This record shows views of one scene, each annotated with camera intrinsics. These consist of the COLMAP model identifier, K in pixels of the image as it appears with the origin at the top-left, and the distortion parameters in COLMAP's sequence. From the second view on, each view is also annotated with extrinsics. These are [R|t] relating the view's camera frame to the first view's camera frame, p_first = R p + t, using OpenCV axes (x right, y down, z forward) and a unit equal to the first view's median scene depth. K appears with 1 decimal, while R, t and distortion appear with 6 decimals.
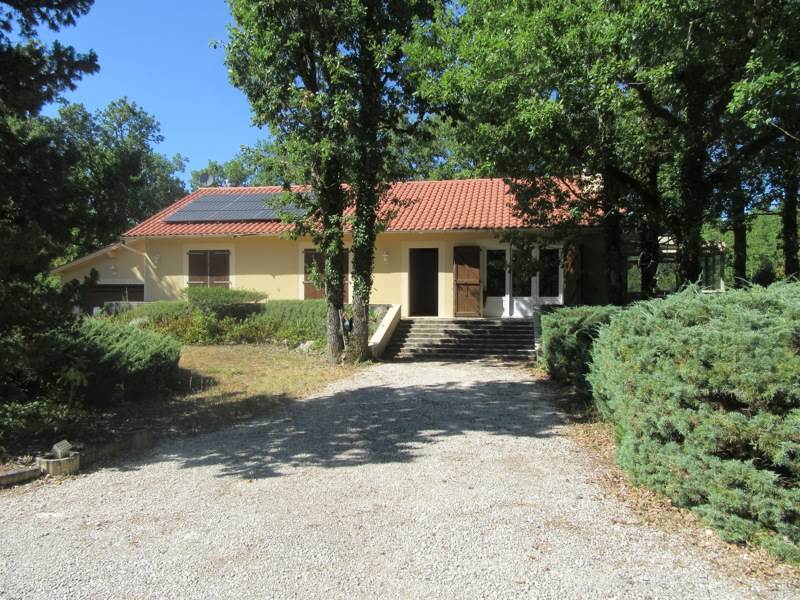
lens RADIAL K [[593.8, 0, 399.9], [0, 593.8, 299.9], [0, 0, 1]] dist [-0.004778, -0.000396]
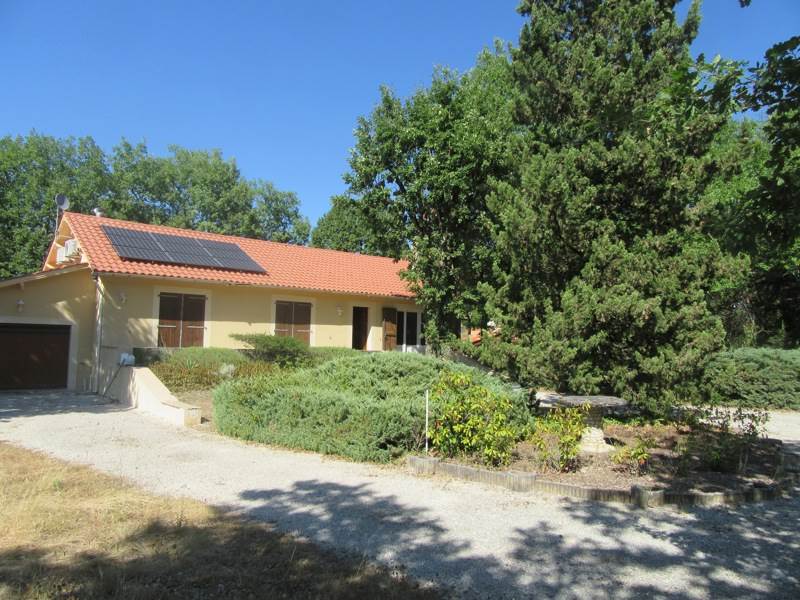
lens RADIAL K [[593.8, 0, 399.7], [0, 593.8, 299.9], [0, 0, 1]] dist [-0.004778, -0.000396]
pose [[0.633571, 0.068445, 0.770651, -0.862362], [-0.010558, 0.996751, -0.079845, 0.000194], [-0.773613, 0.042451, 0.632235, 0.111258]]
